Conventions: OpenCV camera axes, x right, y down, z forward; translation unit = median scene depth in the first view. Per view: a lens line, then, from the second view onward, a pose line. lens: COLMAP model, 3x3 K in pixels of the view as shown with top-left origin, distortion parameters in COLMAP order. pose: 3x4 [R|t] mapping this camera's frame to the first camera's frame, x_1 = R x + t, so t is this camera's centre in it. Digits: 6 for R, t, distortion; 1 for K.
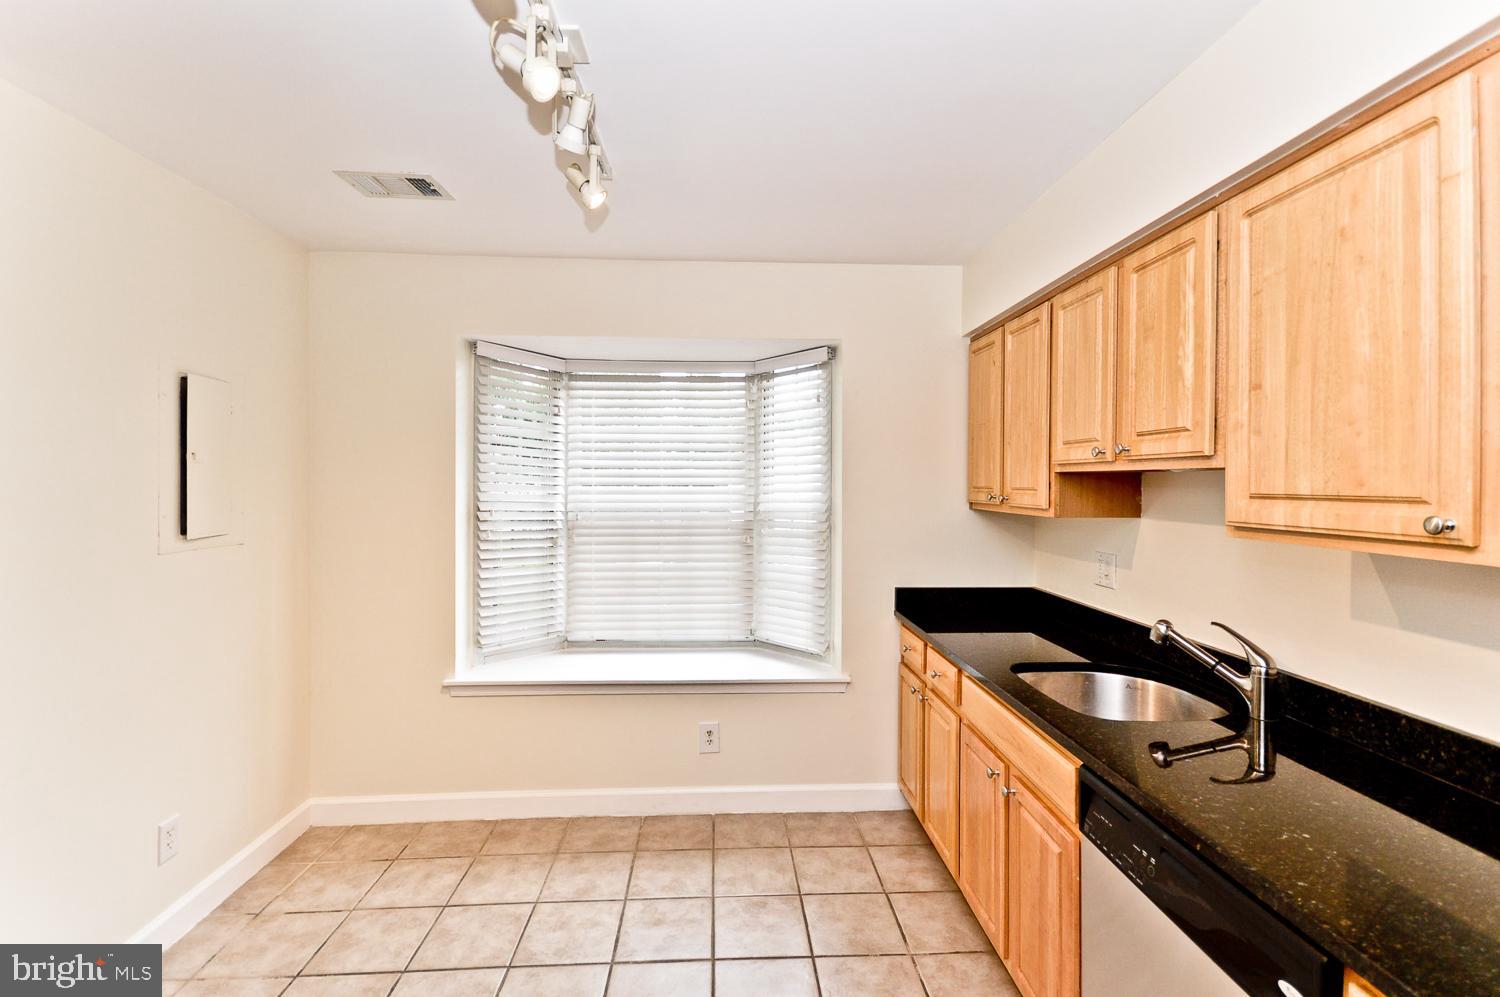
lens RADIAL K [[685.3, 0, 751.4], [0, 685.3, 493.5], [0, 0, 1]] dist [0.015360, -0.003448]
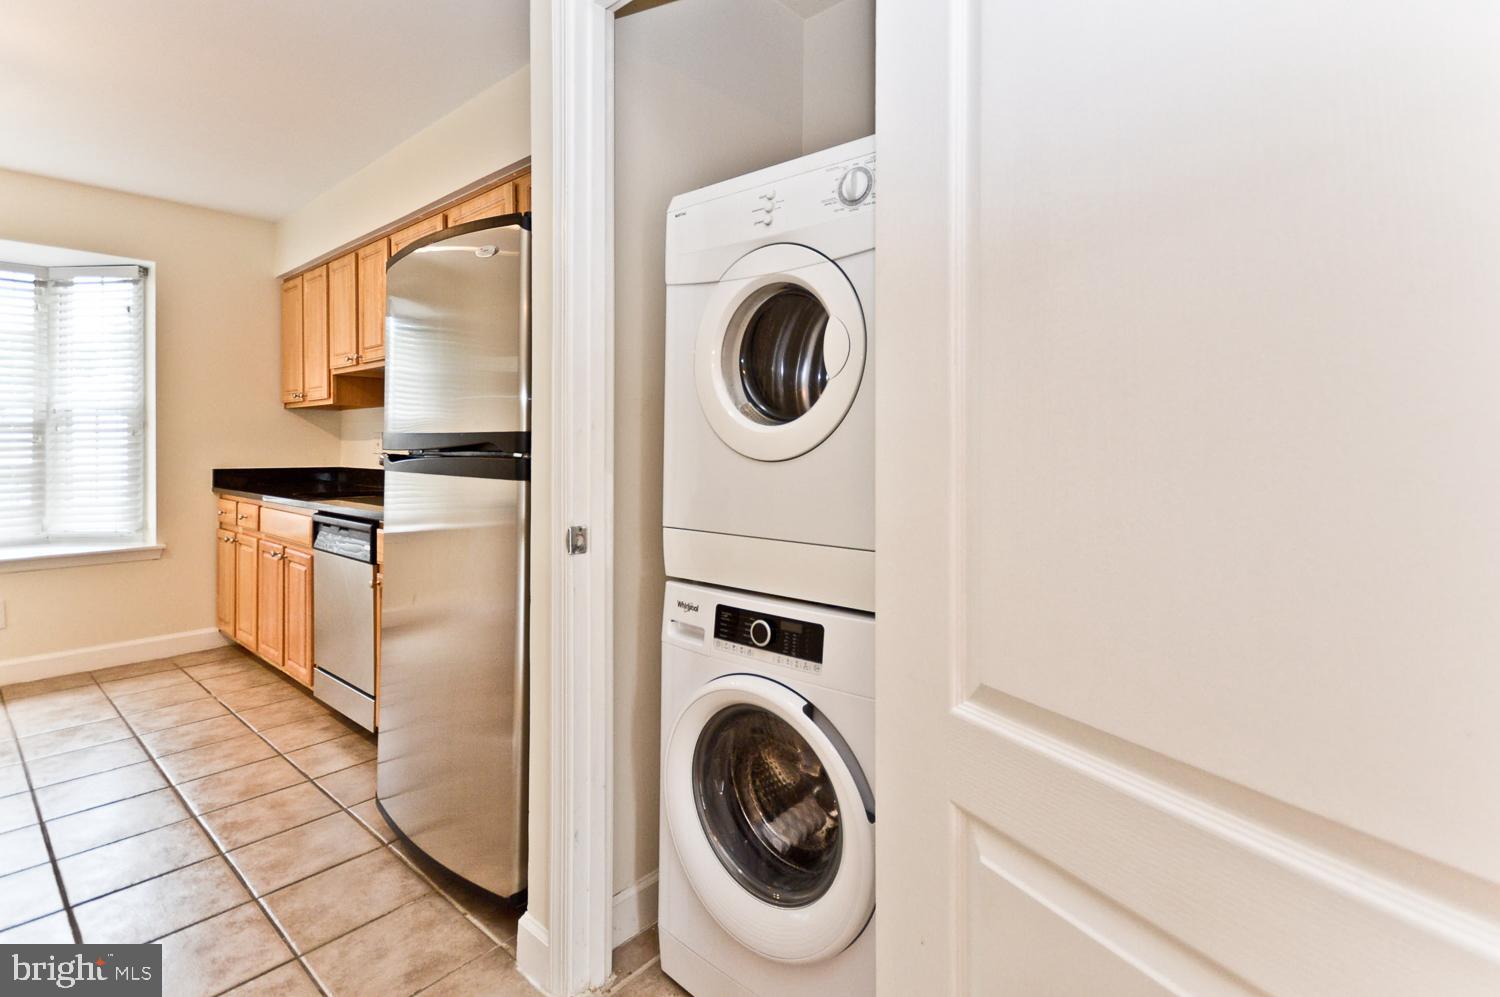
lens RADIAL K [[685.3, 0, 741.6], [0, 685.3, 439.5], [0, 0, 1]] dist [0.015360, -0.003448]
pose [[0.683378, -0.002462, 0.730060, -0.057247], [0.014619, 0.999840, -0.010313, 0.124947], [-0.729918, 0.017721, 0.683305, -0.635445]]
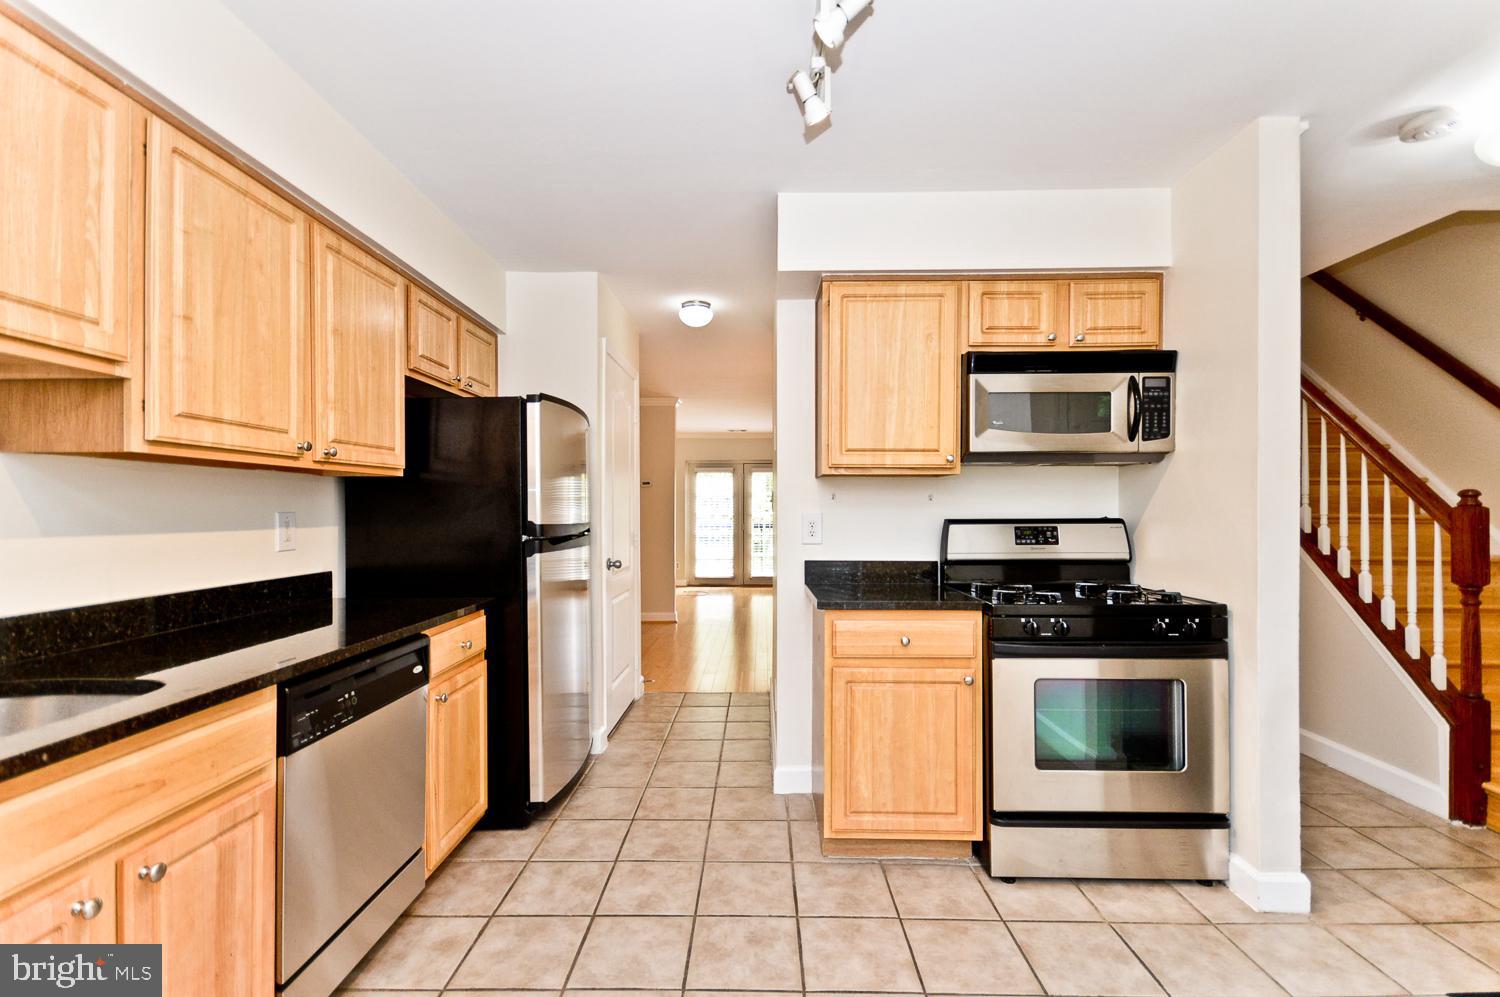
lens RADIAL K [[685.3, 0, 746.2], [0, 685.3, 512.8], [0, 0, 1]] dist [0.015360, -0.003448]
pose [[-0.997014, -0.006462, 0.076950, -0.134474], [-0.004831, 0.999760, 0.021364, 0.069886], [-0.077069, 0.020929, -0.996806, 1.078550]]
